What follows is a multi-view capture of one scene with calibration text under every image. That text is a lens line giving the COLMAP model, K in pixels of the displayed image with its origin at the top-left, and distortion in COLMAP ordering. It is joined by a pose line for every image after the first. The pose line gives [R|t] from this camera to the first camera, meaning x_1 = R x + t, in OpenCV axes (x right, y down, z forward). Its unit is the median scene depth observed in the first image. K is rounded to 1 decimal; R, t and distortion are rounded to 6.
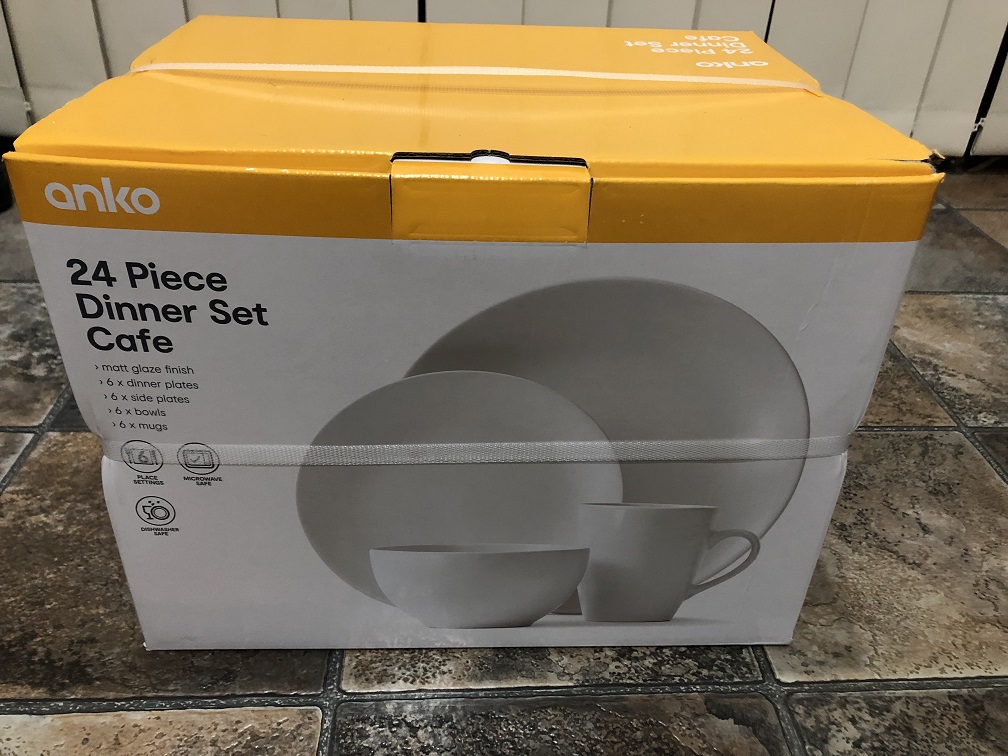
lens RADIAL K [[820.1, 0, 506.7], [0, 820.1, 376.6], [0, 0, 1]] dist [0.000366, 0.024166]
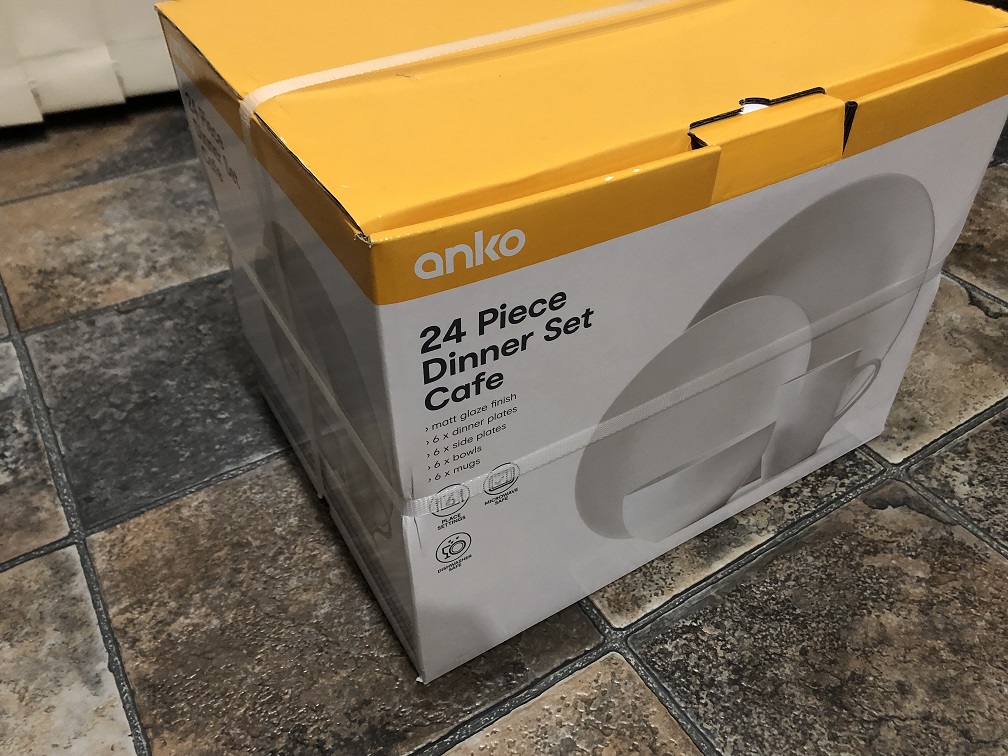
lens RADIAL K [[823.1, 0, 501.7], [0, 823.1, 363.2], [0, 0, 1]] dist [0.020034, -0.020680]
pose [[0.877328, -0.344804, 0.333776, -0.592382], [0.297338, 0.936501, 0.185891, -0.192275], [-0.376677, -0.063843, 0.924142, 0.089146]]
